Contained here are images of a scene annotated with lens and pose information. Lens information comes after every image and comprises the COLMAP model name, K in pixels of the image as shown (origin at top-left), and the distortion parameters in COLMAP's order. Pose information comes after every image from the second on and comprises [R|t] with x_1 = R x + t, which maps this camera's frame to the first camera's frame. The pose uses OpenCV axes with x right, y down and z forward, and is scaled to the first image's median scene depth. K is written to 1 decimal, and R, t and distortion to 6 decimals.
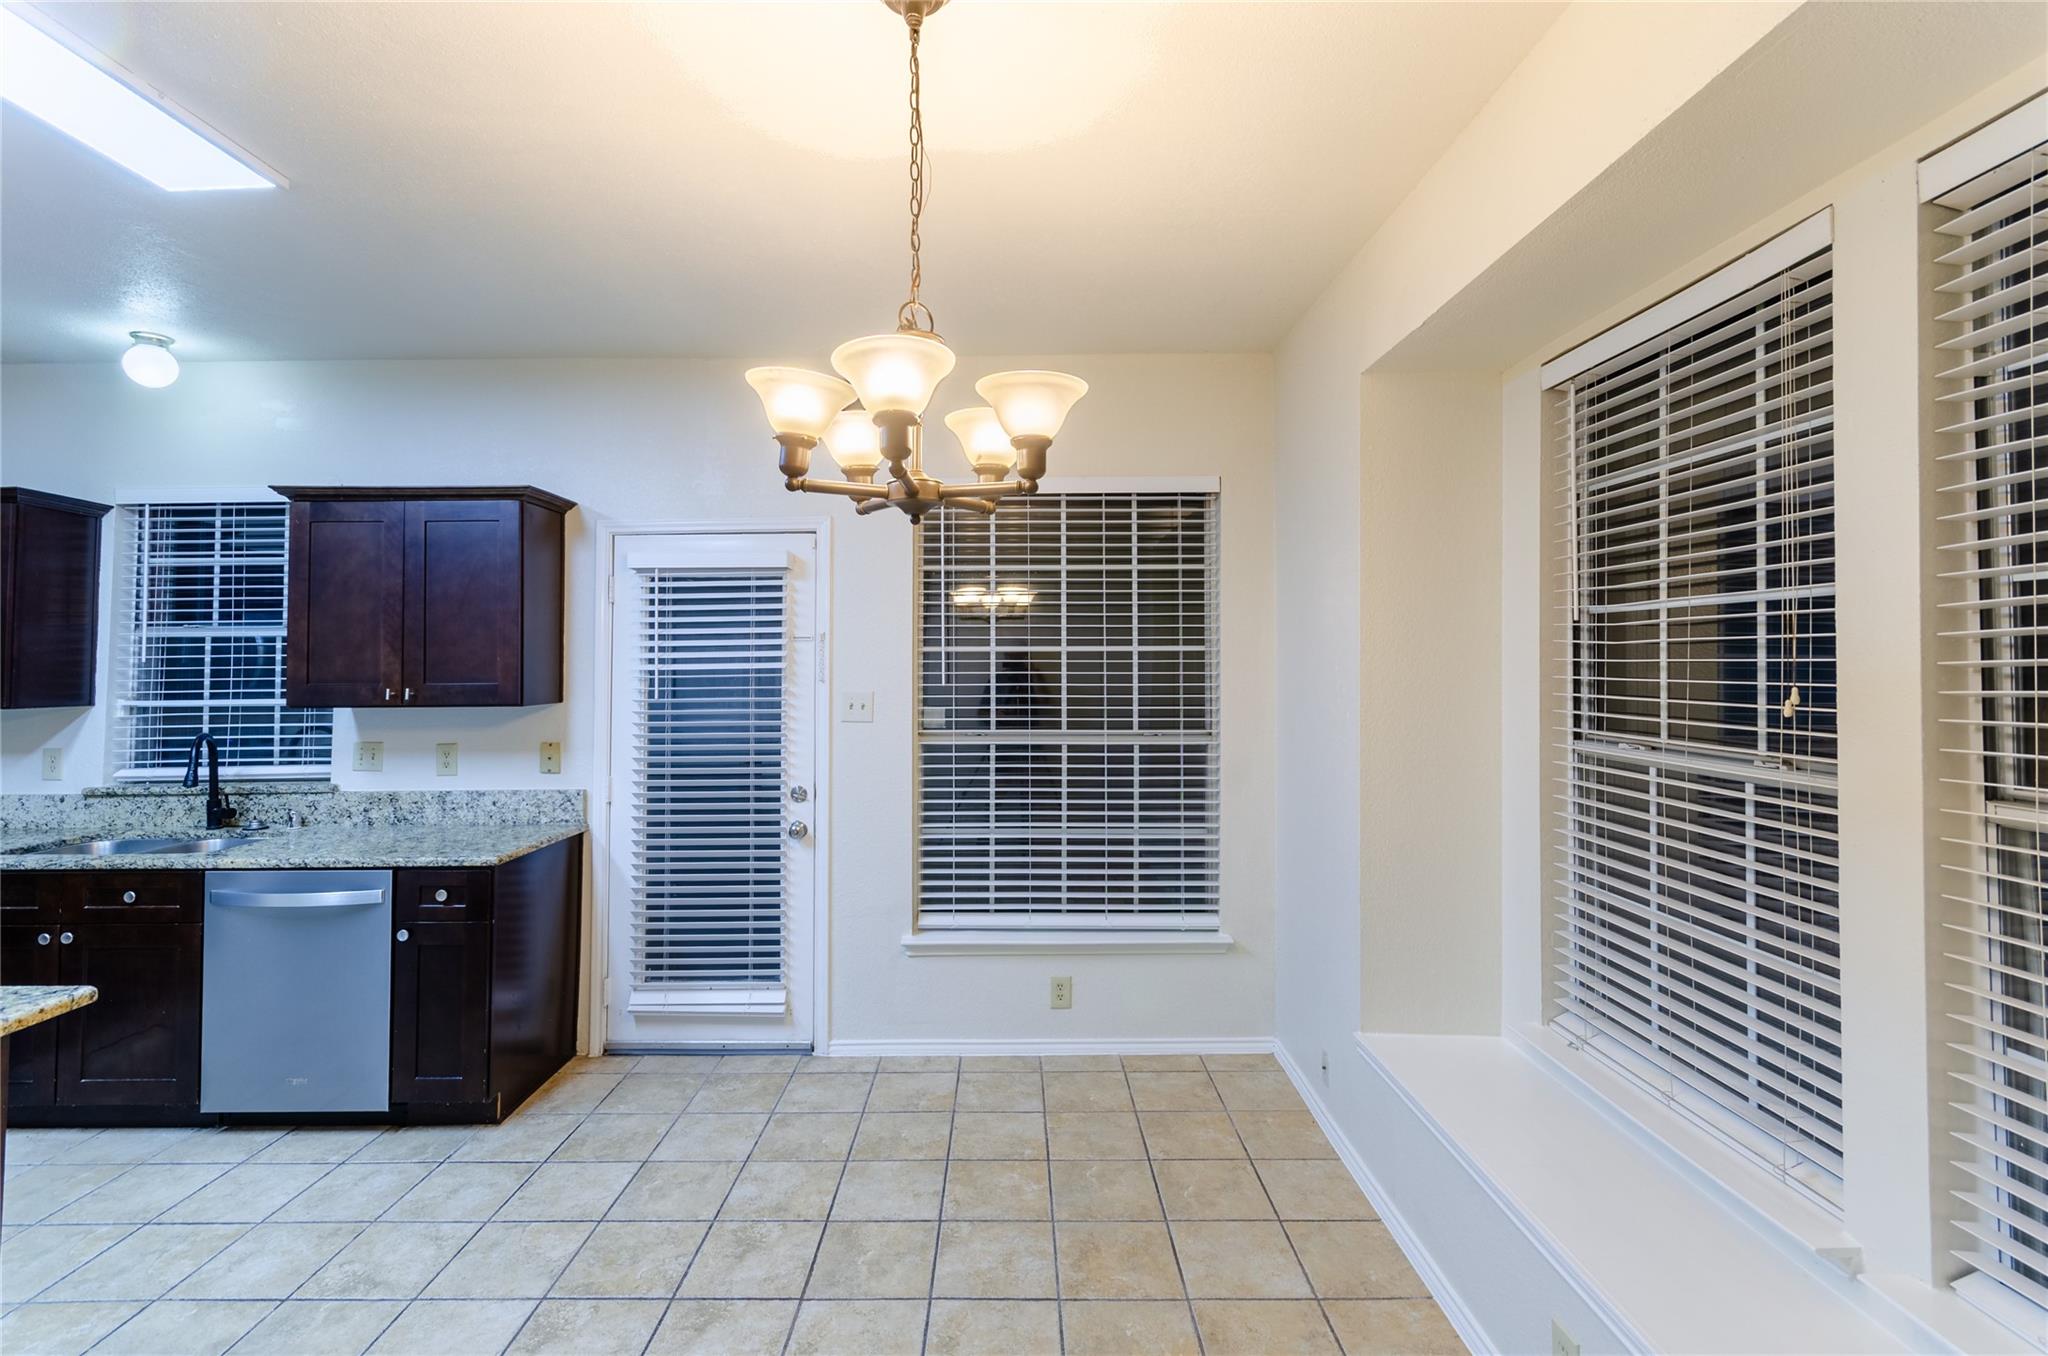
lens RADIAL K [[921.1, 0, 1012.5], [0, 921.1, 641.9], [0, 0, 1]] dist [0.001706, 0.000356]
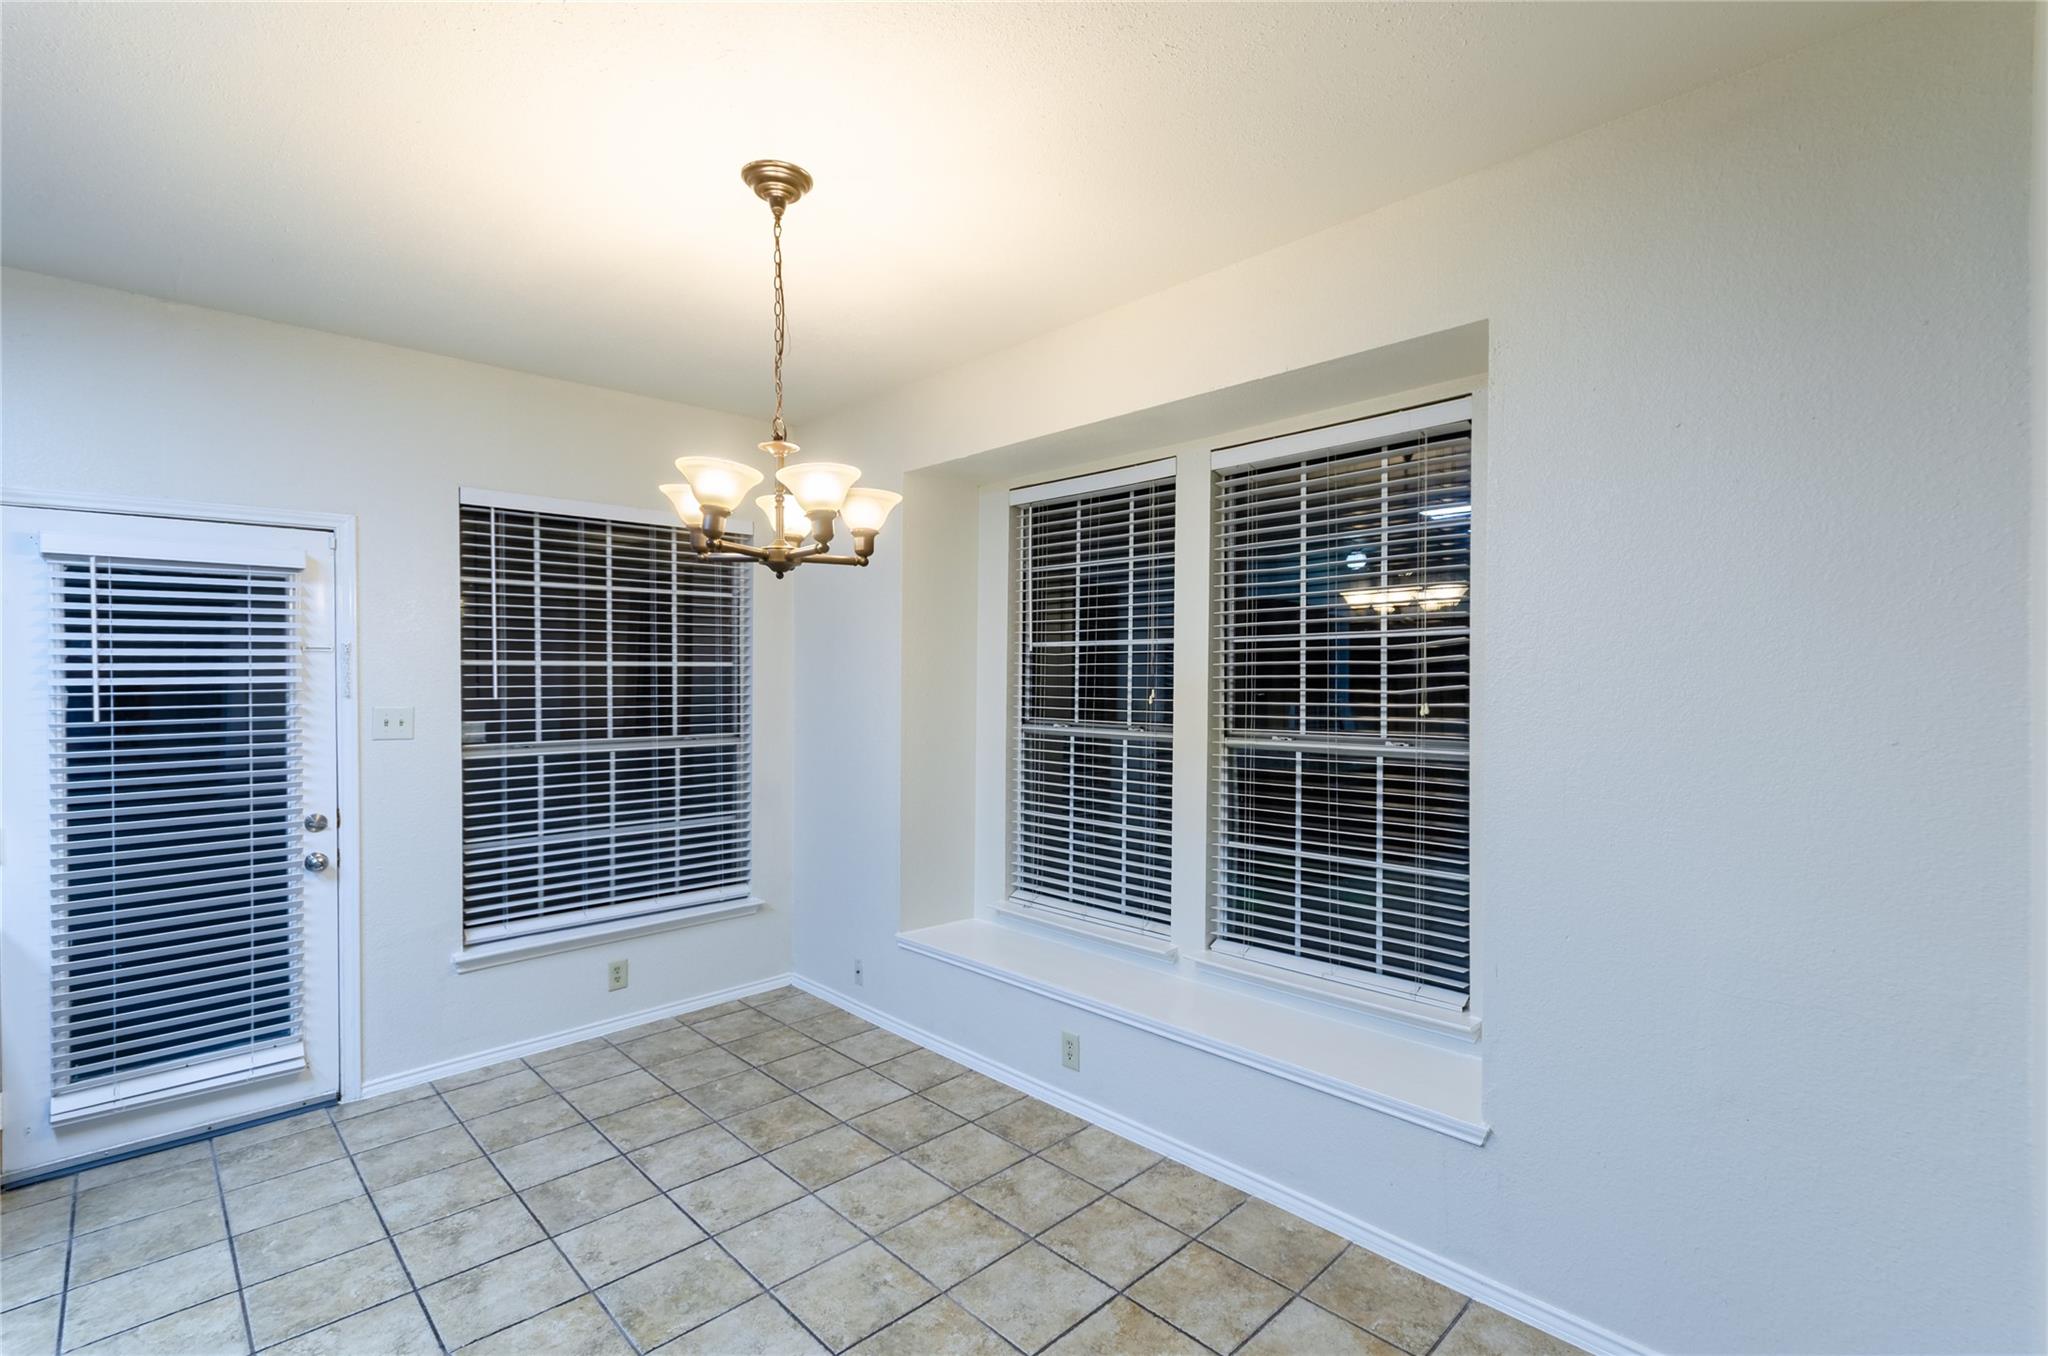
lens RADIAL K [[918.7, 0, 1026.9], [0, 918.7, 686.1], [0, 0, 1]] dist [0.002911, 0.000278]
pose [[0.718220, -0.006791, 0.695783, -0.360642], [-0.015700, 0.999540, 0.025961, -0.001909], [-0.695639, -0.029570, 0.717783, -0.121284]]
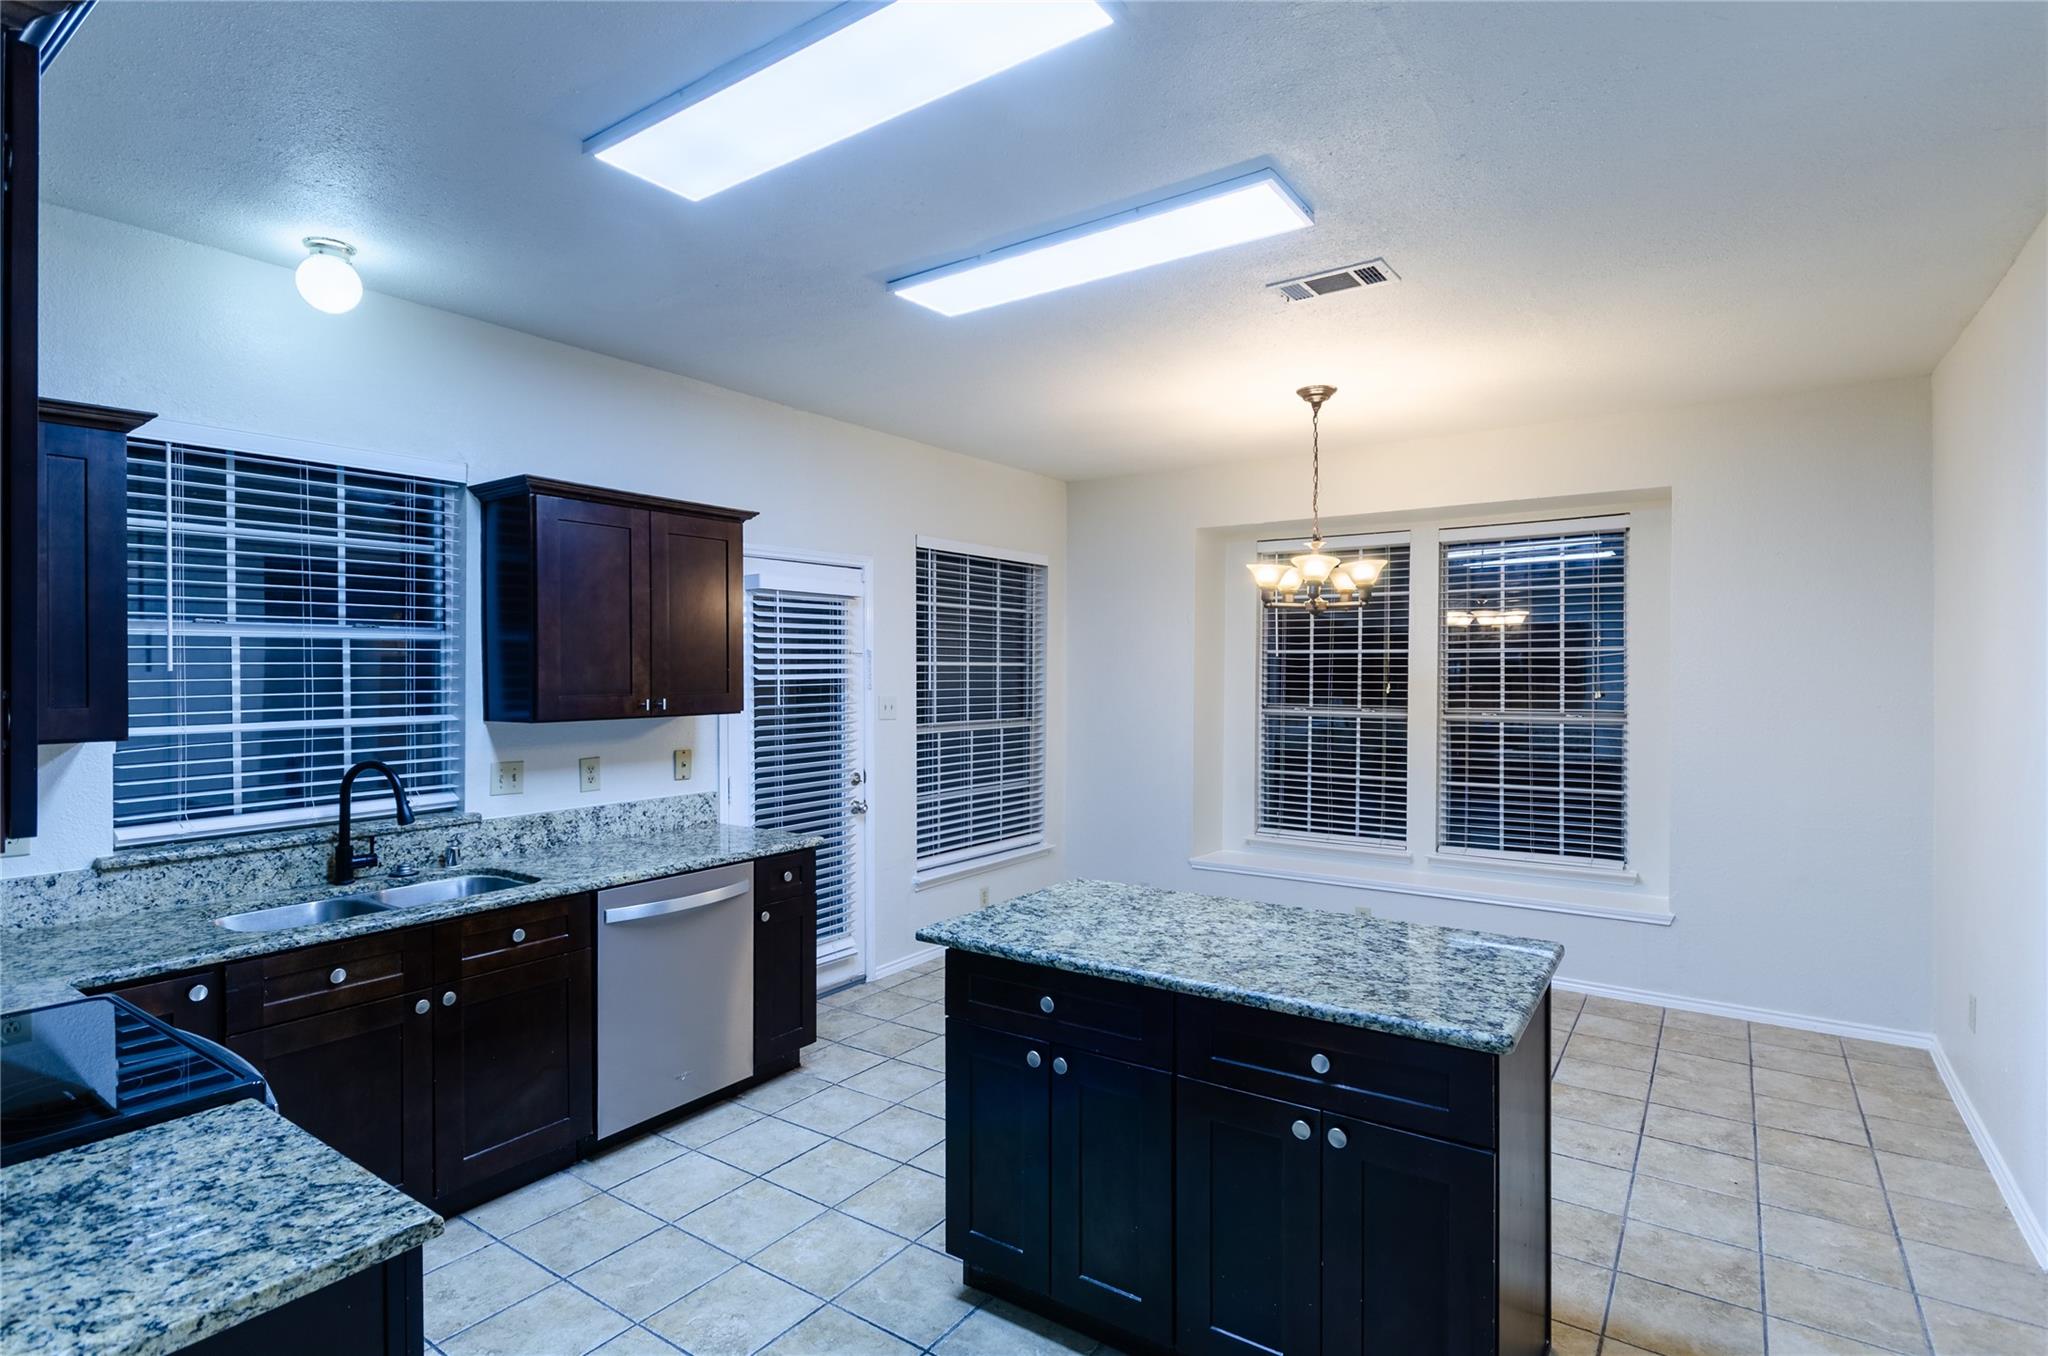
lens RADIAL K [[990.7, 0, 1024.0], [0, 990.7, 678.0], [0, 0, 1]] dist [-0.002064, -0.000264]
pose [[0.577576, -0.001945, 0.816334, -1.205065], [-0.020804, 0.999637, 0.017100, 0.001221], [-0.816072, -0.026860, 0.577326, 0.045901]]
